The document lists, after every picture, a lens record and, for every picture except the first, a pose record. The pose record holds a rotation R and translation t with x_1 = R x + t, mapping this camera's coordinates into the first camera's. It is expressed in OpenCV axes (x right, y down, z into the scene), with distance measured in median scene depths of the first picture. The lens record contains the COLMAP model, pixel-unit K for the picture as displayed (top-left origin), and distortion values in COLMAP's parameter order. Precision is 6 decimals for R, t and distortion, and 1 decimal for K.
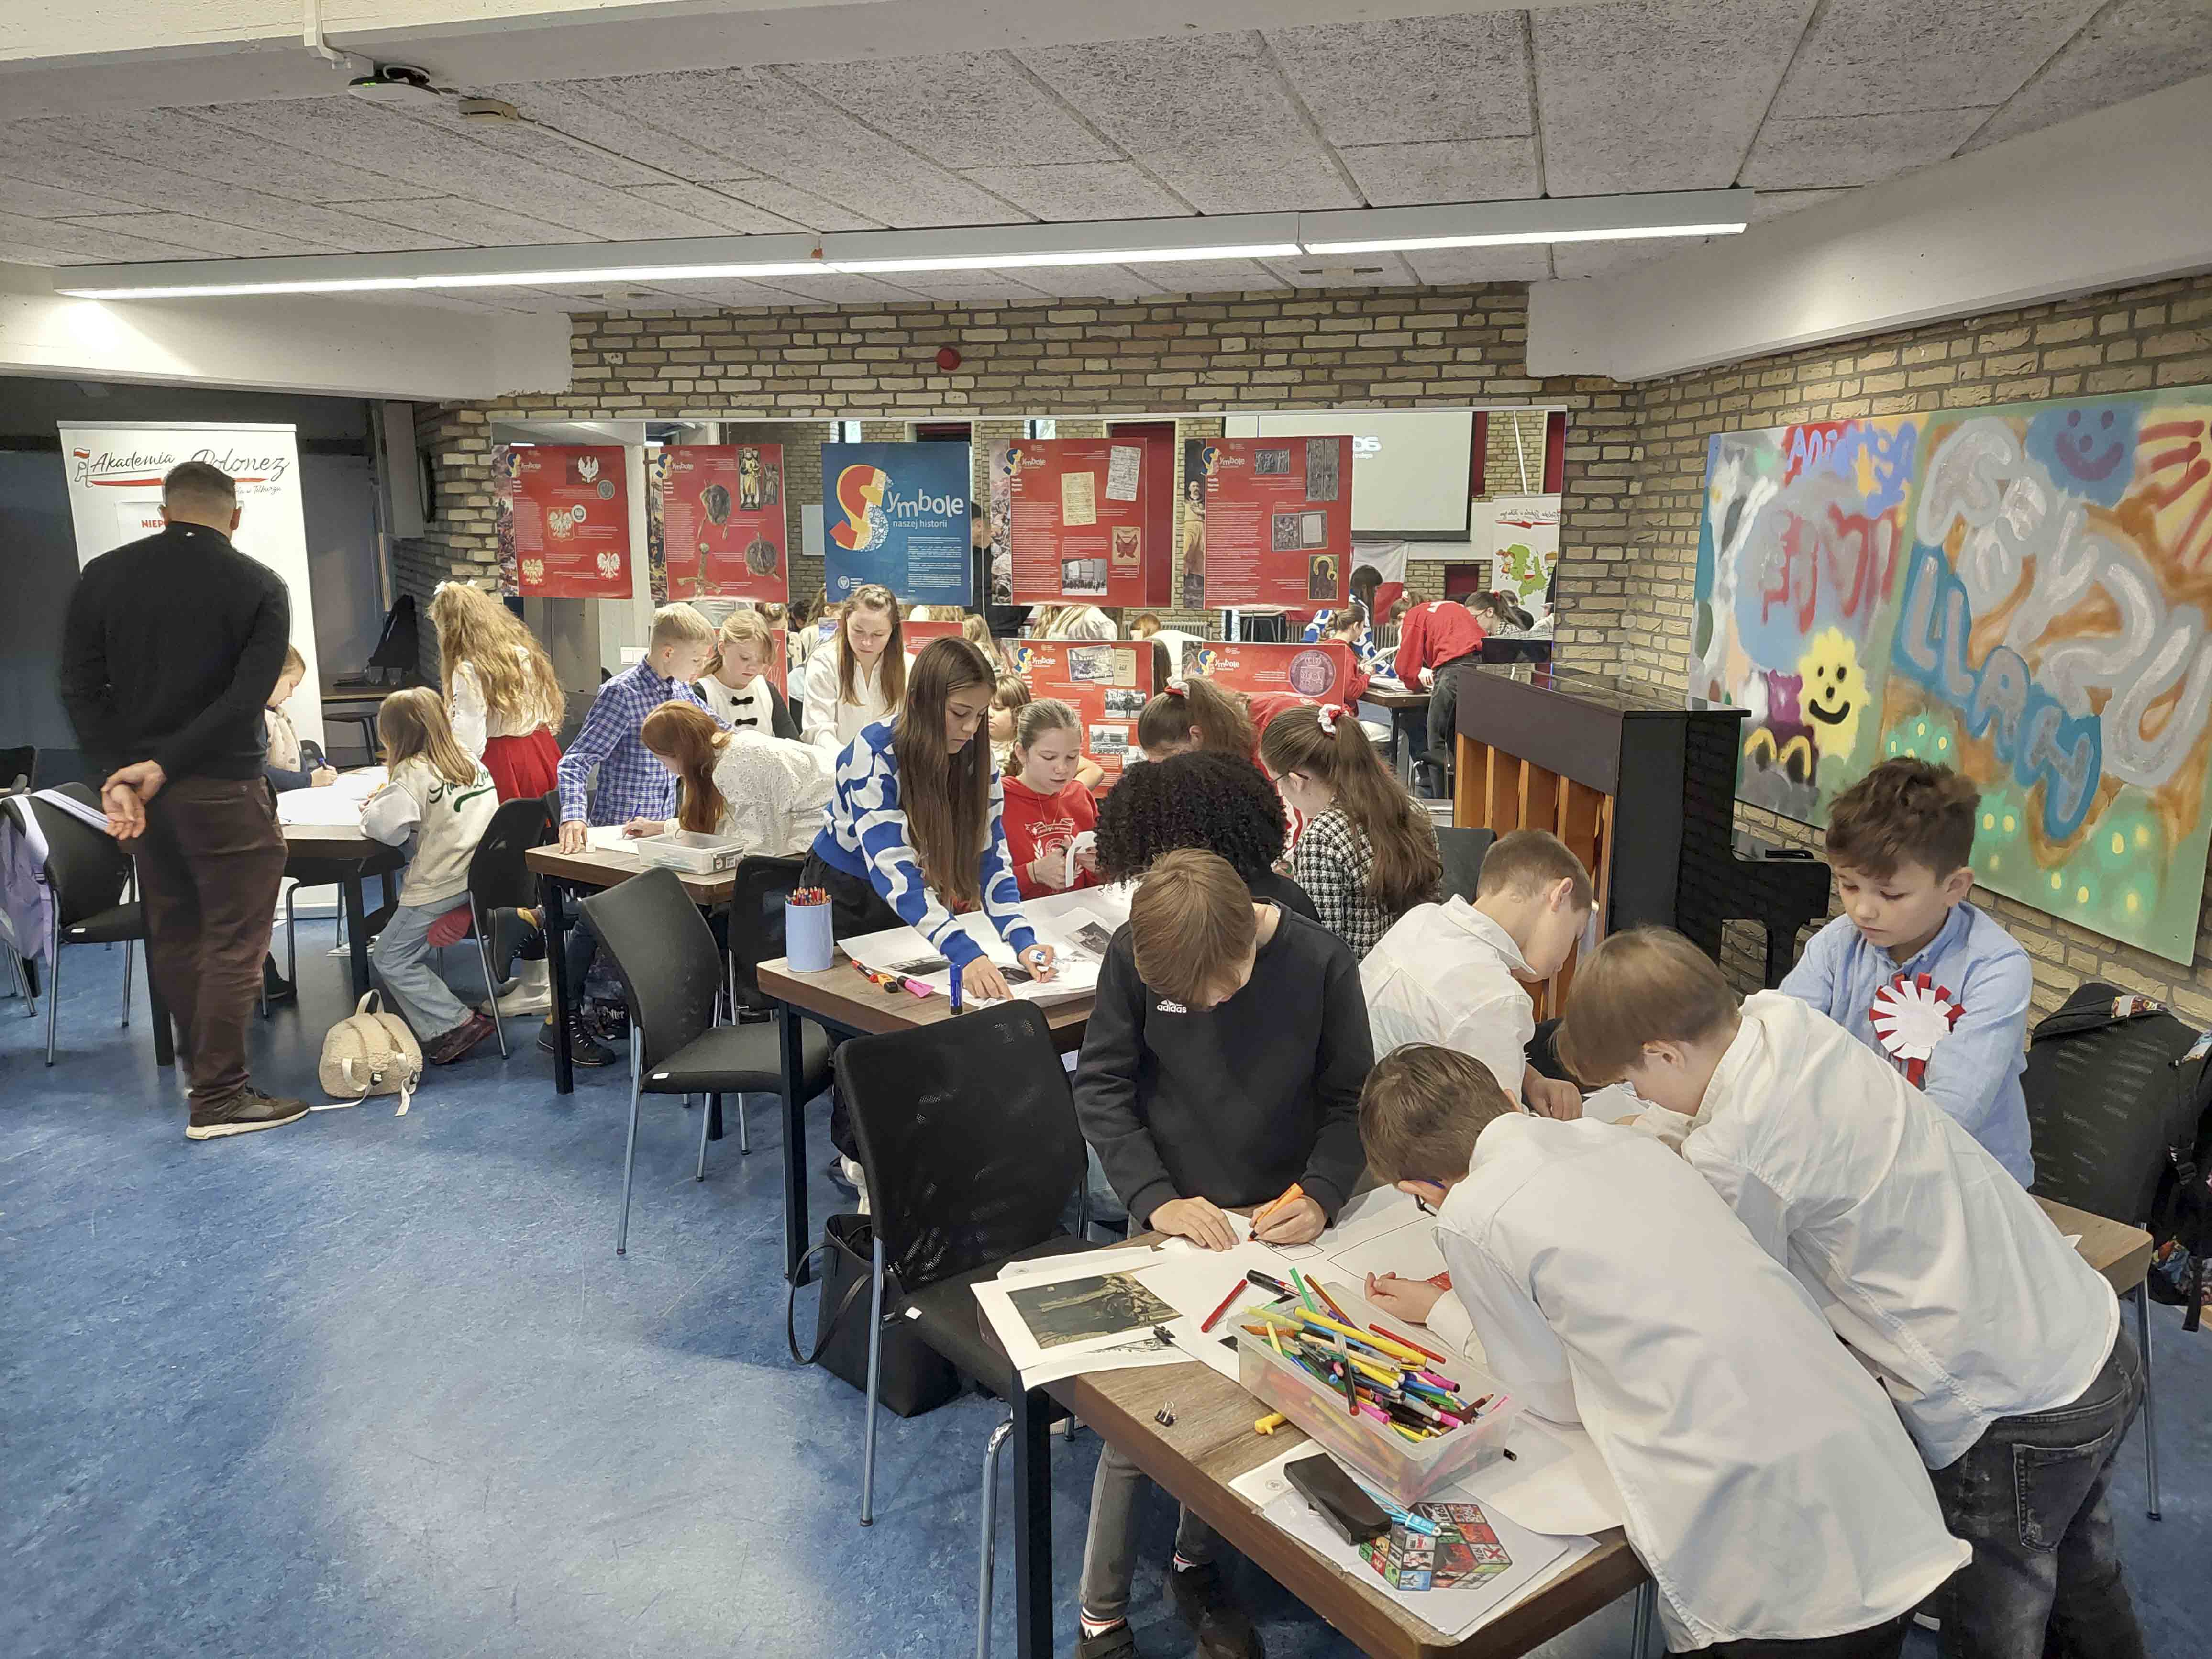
lens RADIAL K [[1628.4, 0, 1114.0], [0, 1628.4, 813.3], [0, 0, 1]] dist [-0.010200, 0.009264]
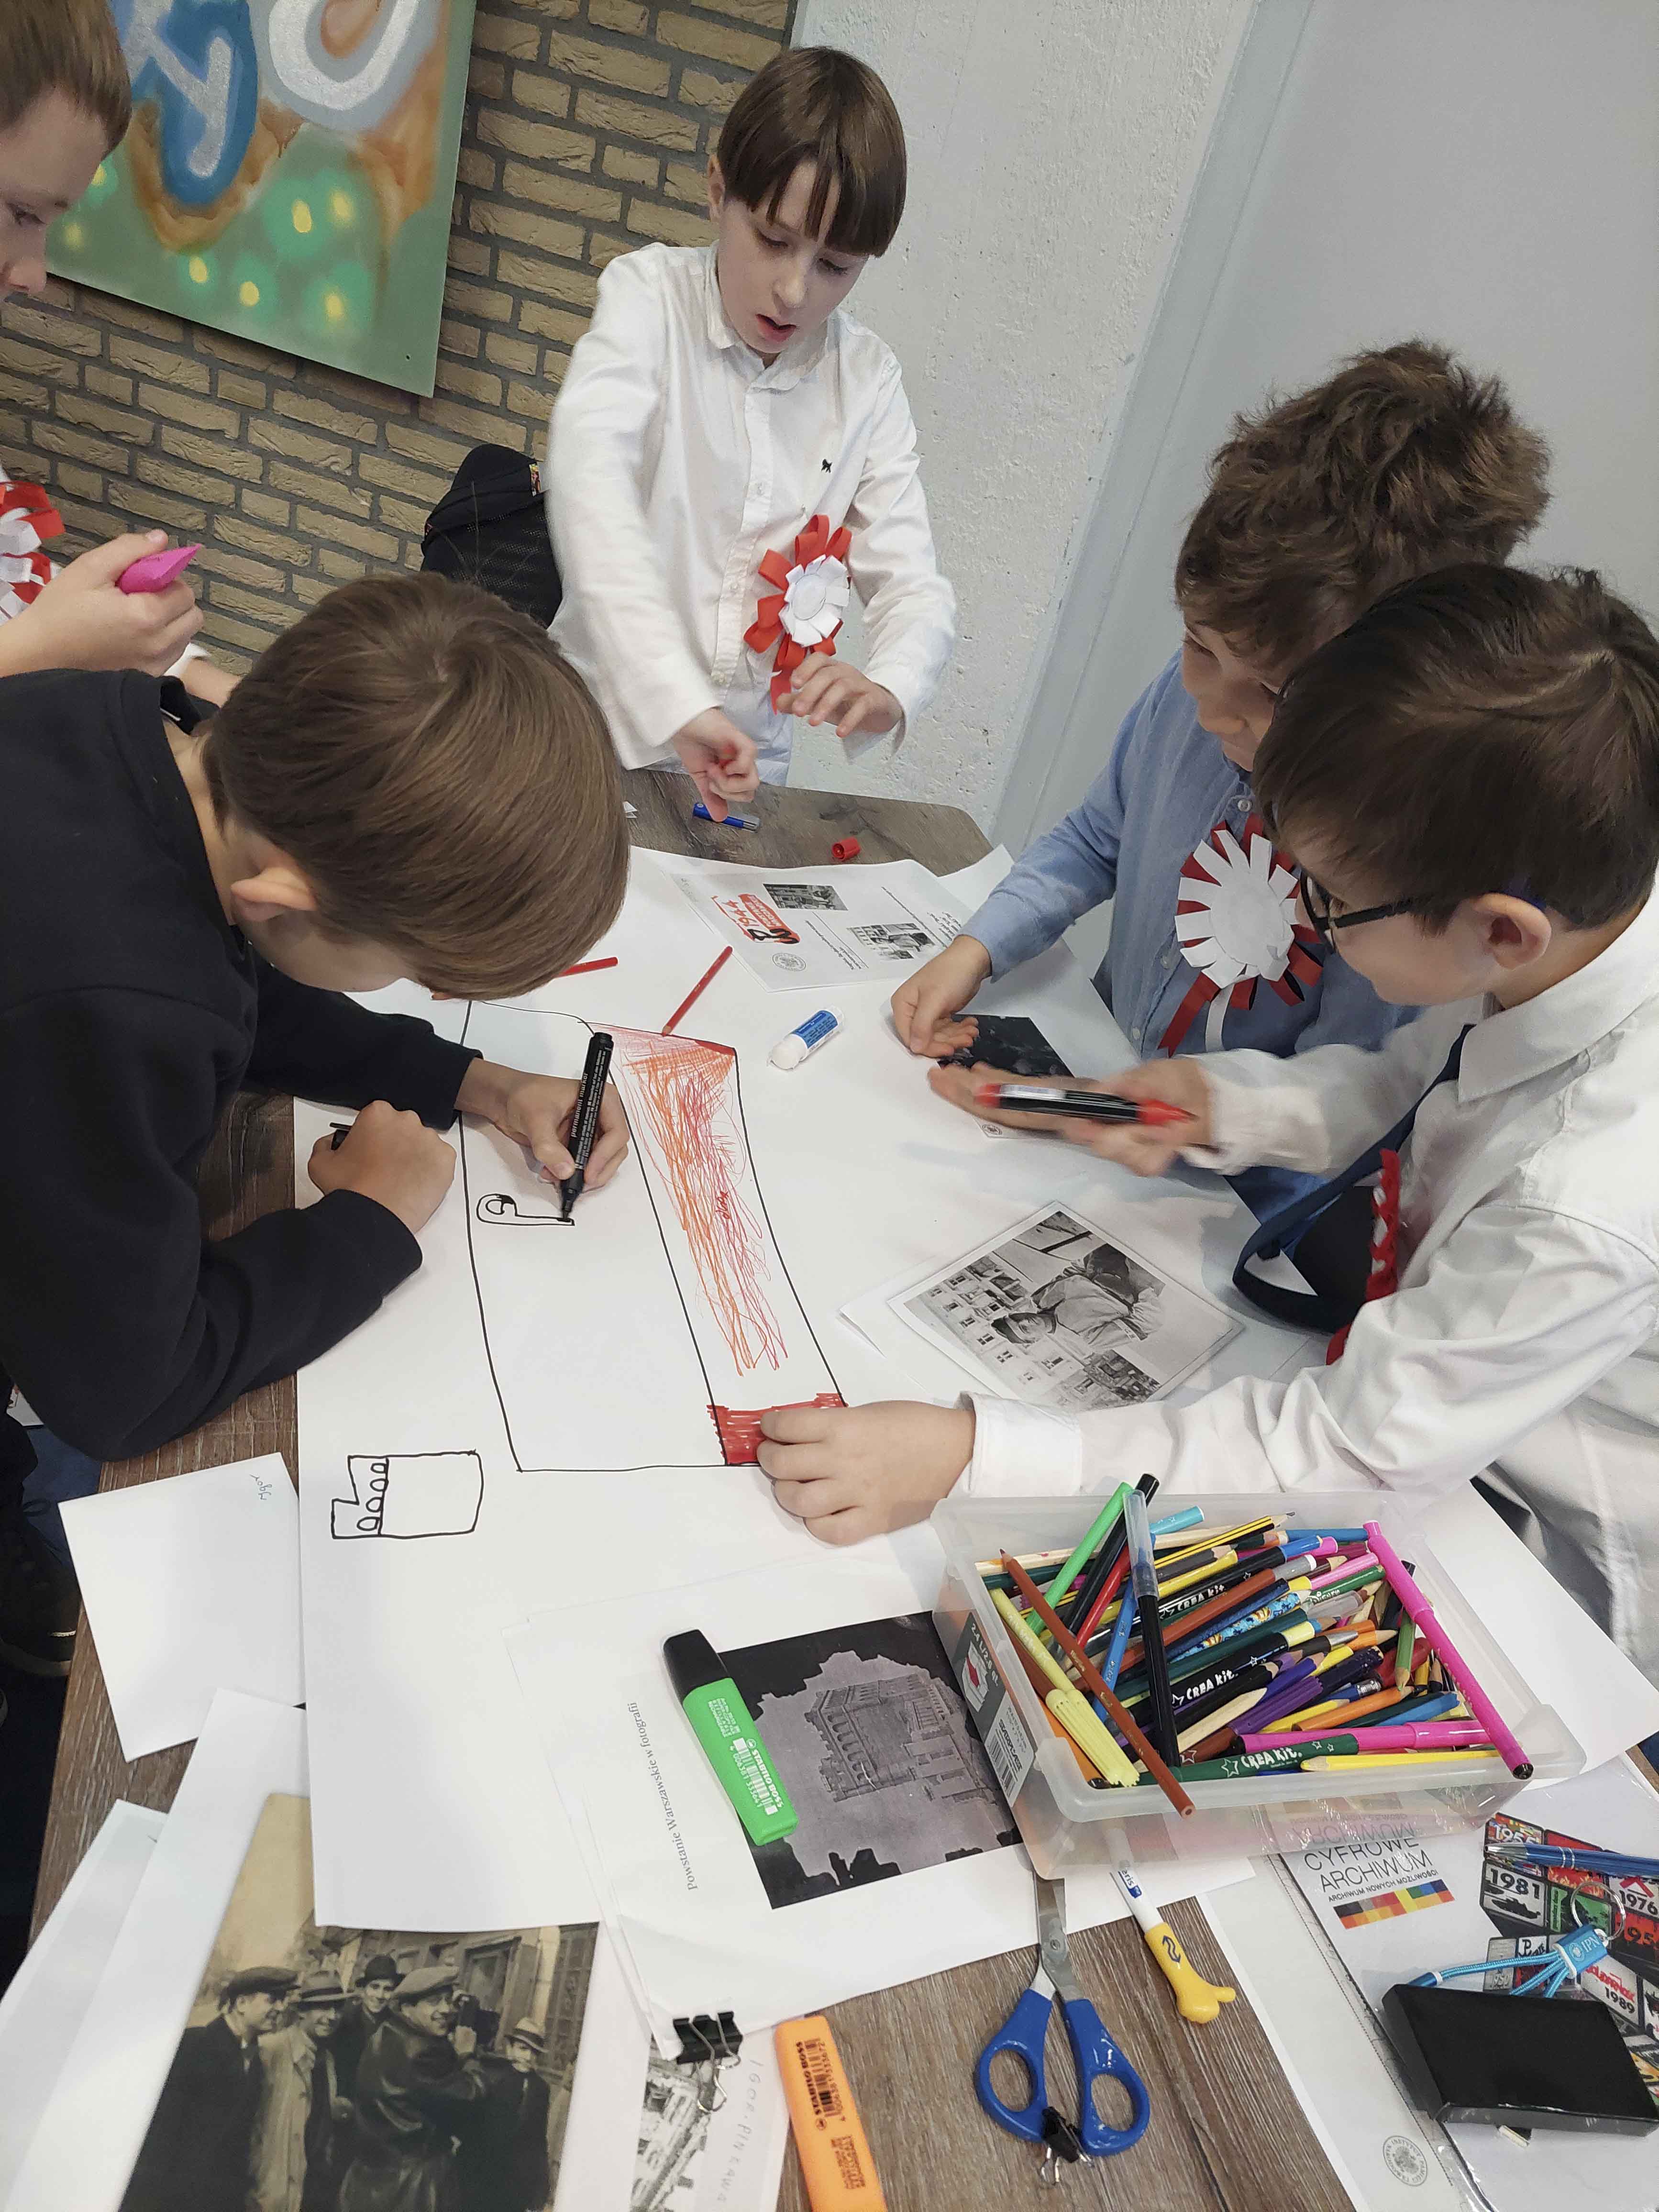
lens RADIAL K [[1628.4, 0, 818.1], [0, 1628.4, 1114.0], [0, 0, 1]] dist [-0.010200, 0.009264]
pose [[0.361215, -0.443578, 0.820221, -0.072153], [-0.061174, 0.866442, 0.495516, -0.007578], [-0.930474, -0.229164, 0.285836, 0.449964]]
